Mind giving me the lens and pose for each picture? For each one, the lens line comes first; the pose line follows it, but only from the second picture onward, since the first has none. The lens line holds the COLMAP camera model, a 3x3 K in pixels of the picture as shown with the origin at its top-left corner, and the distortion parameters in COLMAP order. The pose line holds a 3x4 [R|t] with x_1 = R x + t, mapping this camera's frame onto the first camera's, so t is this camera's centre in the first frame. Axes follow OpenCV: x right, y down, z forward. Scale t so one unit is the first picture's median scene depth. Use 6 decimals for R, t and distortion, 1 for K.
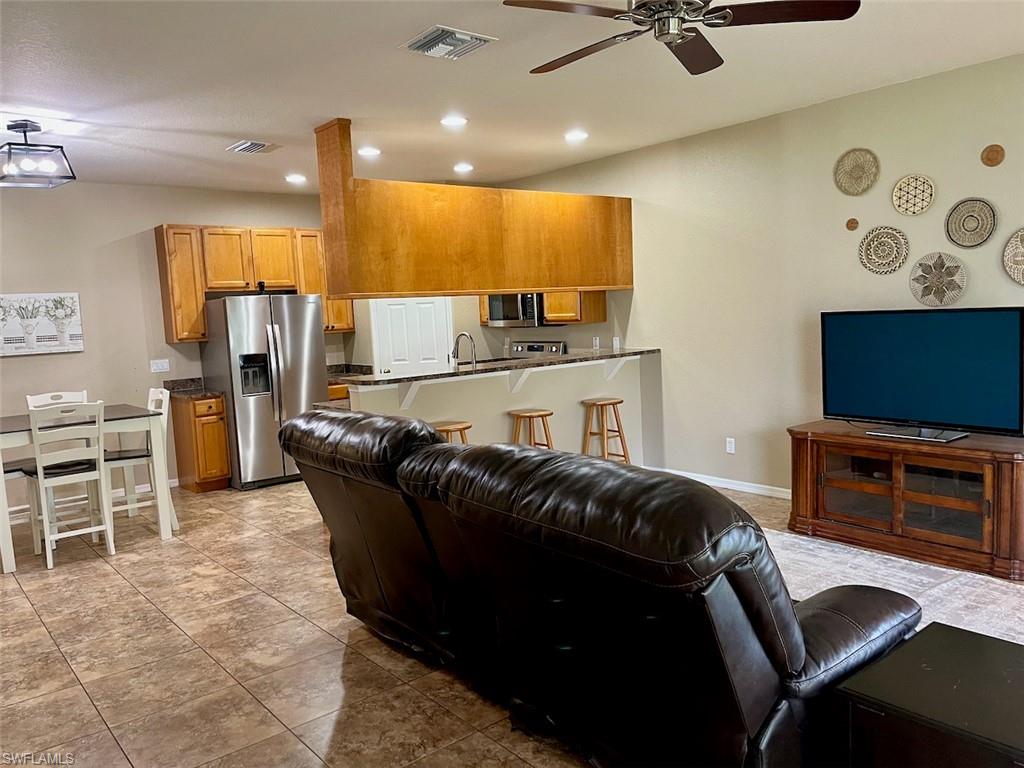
lens RADIAL K [[777.0, 0, 509.2], [0, 777.0, 386.4], [0, 0, 1]] dist [0.069051, -0.095425]
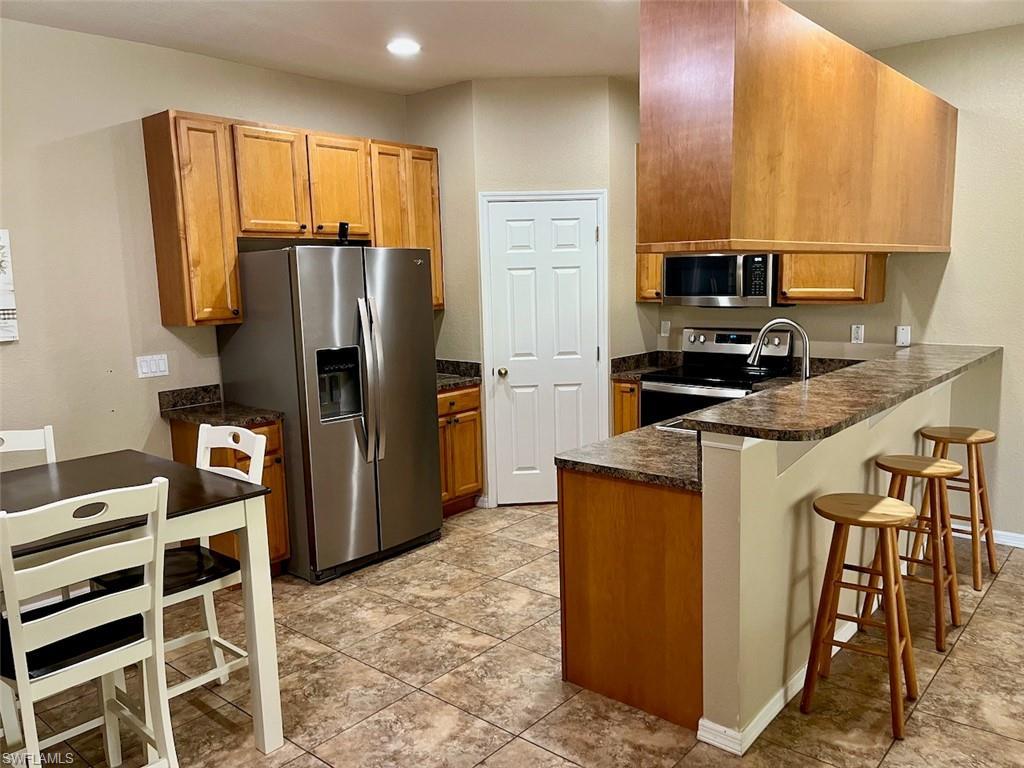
lens RADIAL K [[777.0, 0, 513.5], [0, 777.0, 385.8], [0, 0, 1]] dist [0.069051, -0.095425]
pose [[0.983724, -0.000233, 0.179686, -0.422583], [-0.006143, 0.999371, 0.034929, -0.048272], [-0.179581, -0.035464, 0.983104, 0.573072]]
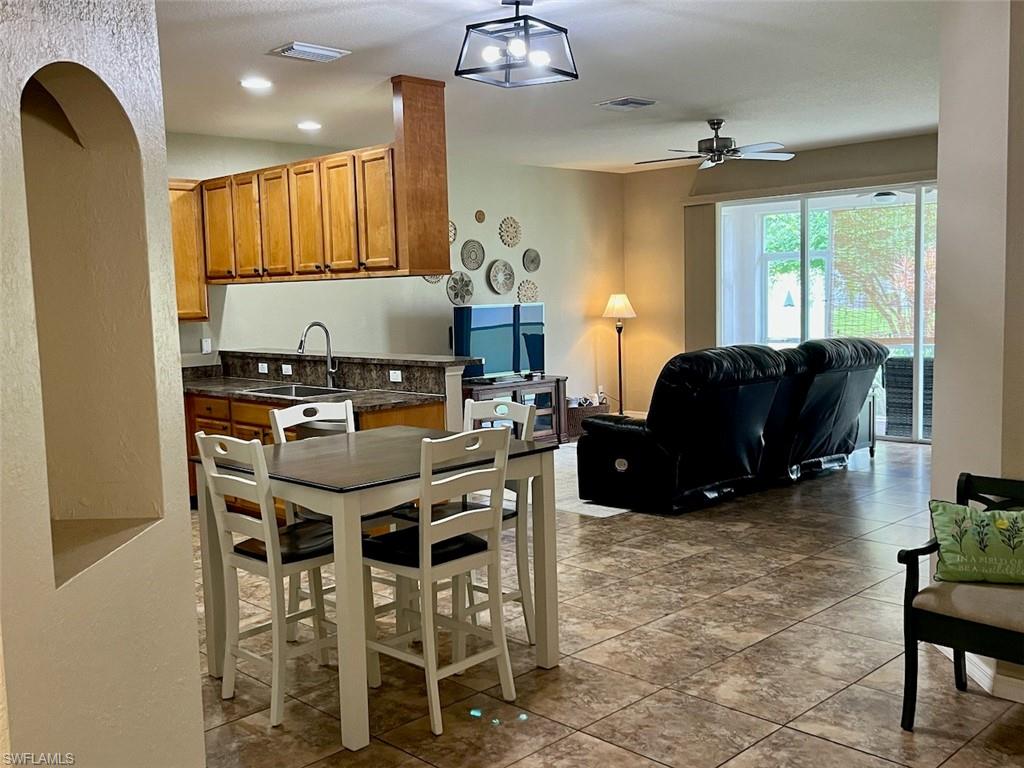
lens RADIAL K [[1008.0, 0, 509.0], [0, 1008.0, 387.1], [0, 0, 1]] dist [0.060875, 0.000000]
pose [[-0.091487, -0.043248, 0.994867, -1.444220], [0.134797, 0.989323, 0.055403, -0.037455], [-0.986641, 0.139174, -0.084681, 1.071753]]
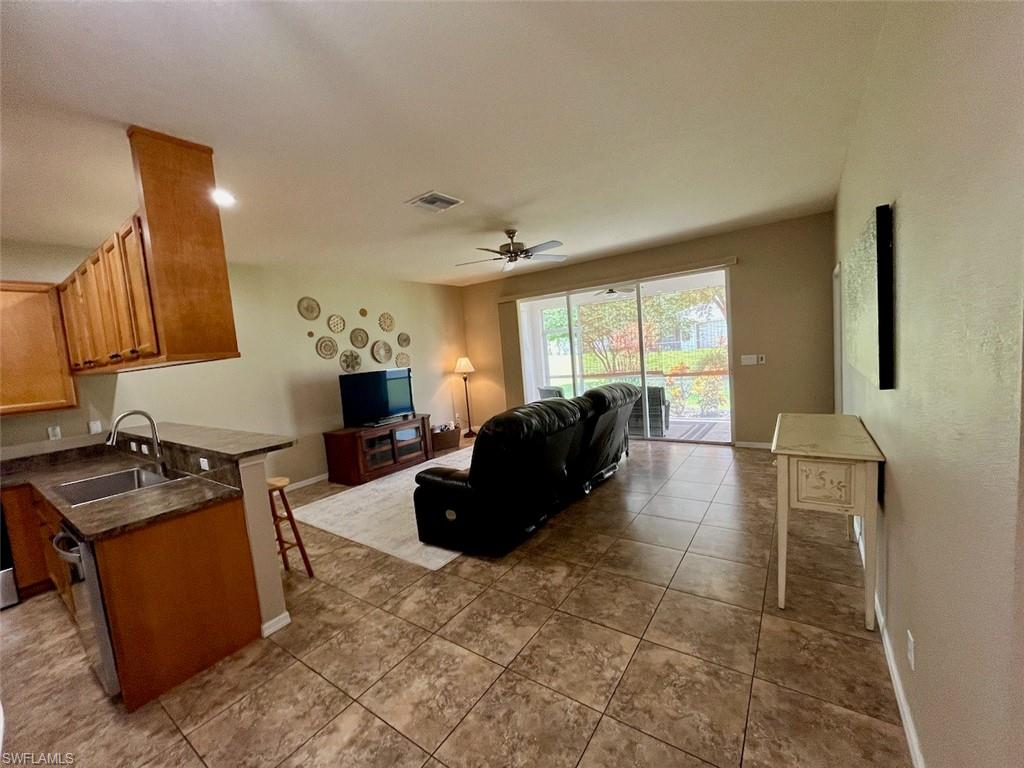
lens RADIAL K [[413.0, 0, 511.9], [0, 413.0, 382.9], [0, 0, 1]] dist [-0.003133, -0.000120]
pose [[-0.265461, -0.009870, 0.964071, -0.737718], [0.195041, 0.978723, 0.063726, -0.056478], [-0.944187, 0.204950, -0.257887, 0.854304]]
